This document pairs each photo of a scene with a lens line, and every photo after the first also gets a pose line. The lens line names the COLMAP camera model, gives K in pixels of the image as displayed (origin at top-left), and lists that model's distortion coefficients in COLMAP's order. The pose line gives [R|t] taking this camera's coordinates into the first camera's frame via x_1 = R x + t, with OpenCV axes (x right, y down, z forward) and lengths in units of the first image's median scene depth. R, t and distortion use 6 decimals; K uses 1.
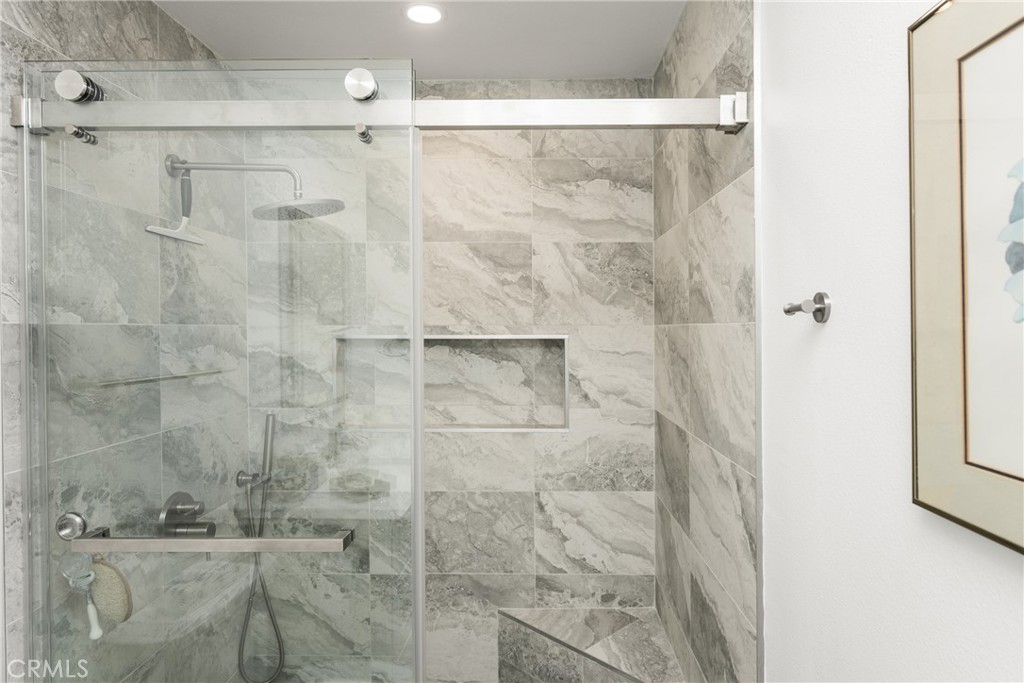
lens RADIAL K [[589.3, 0, 520.8], [0, 589.3, 336.1], [0, 0, 1]] dist [0.007740, -0.000003]
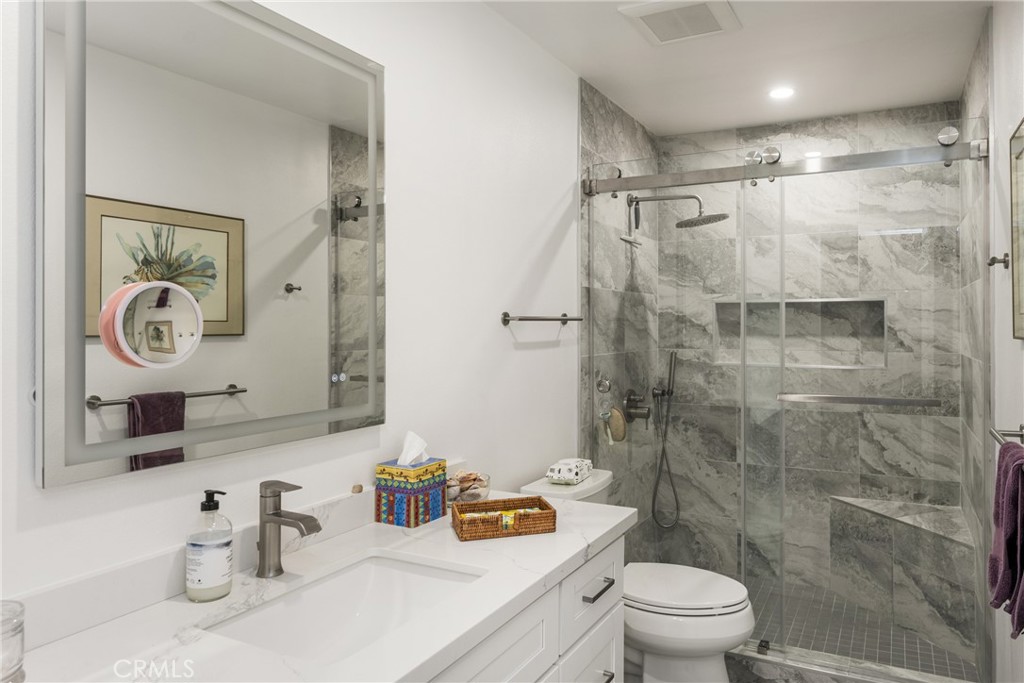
lens RADIAL K [[777.8, 0, 521.1], [0, 777.8, 351.3], [0, 0, 1]] dist [-0.005713, 0.010333]
pose [[0.908684, 0.005692, -0.417445, 0.062773], [-0.006758, 0.999977, -0.001075, 0.129100], [0.417429, 0.003798, 0.908702, -0.972952]]
